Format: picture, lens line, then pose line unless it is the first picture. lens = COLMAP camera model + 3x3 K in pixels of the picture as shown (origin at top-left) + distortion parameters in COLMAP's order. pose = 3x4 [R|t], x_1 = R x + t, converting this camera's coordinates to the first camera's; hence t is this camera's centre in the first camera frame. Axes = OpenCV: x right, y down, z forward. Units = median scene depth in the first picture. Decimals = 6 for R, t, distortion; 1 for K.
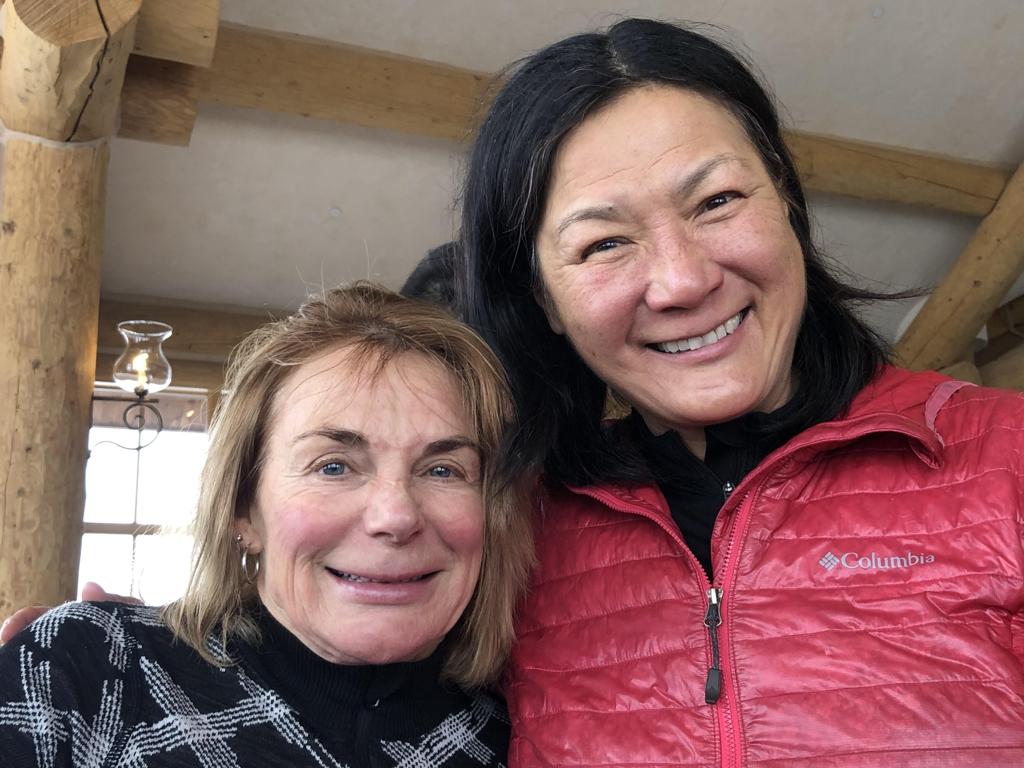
lens RADIAL K [[1259.8, 0, 512.0], [0, 1259.8, 384.0], [0, 0, 1]] dist [0.008028, 0.011714]
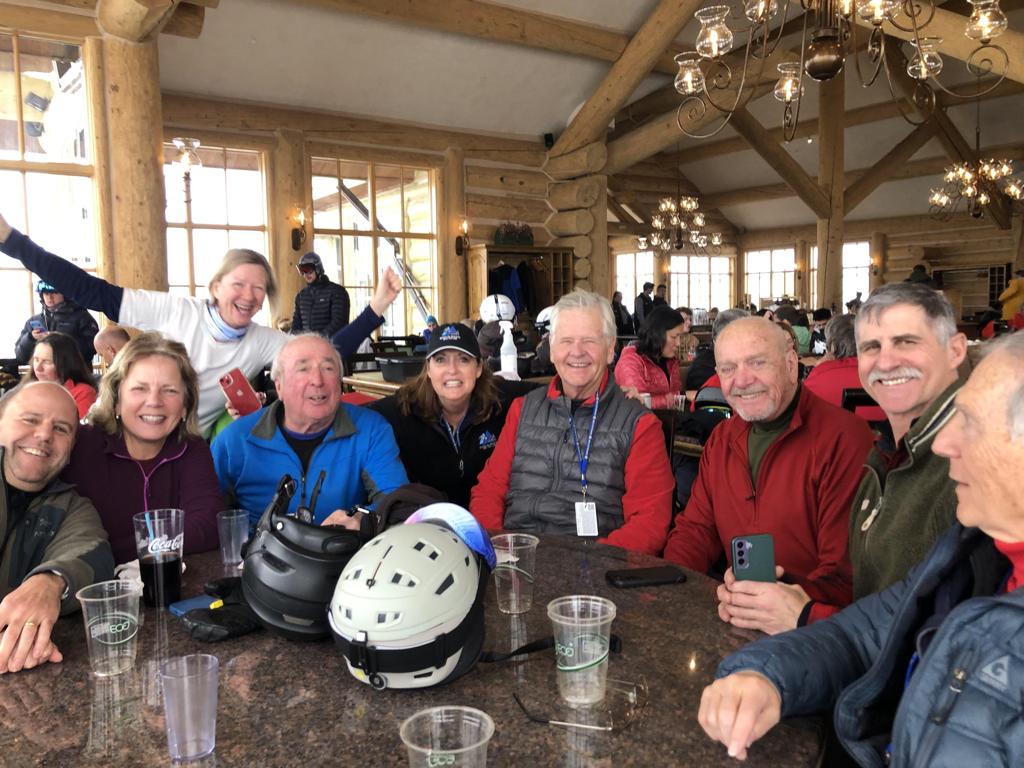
lens RADIAL K [[815.8, 0, 512.0], [0, 815.8, 384.0], [0, 0, 1]] dist [0.013907, 0.016672]
pose [[0.978417, -0.014327, 0.206145, -0.053564], [-0.053983, 0.945230, 0.321911, -0.125137], [-0.199466, -0.326091, 0.924055, -0.451148]]
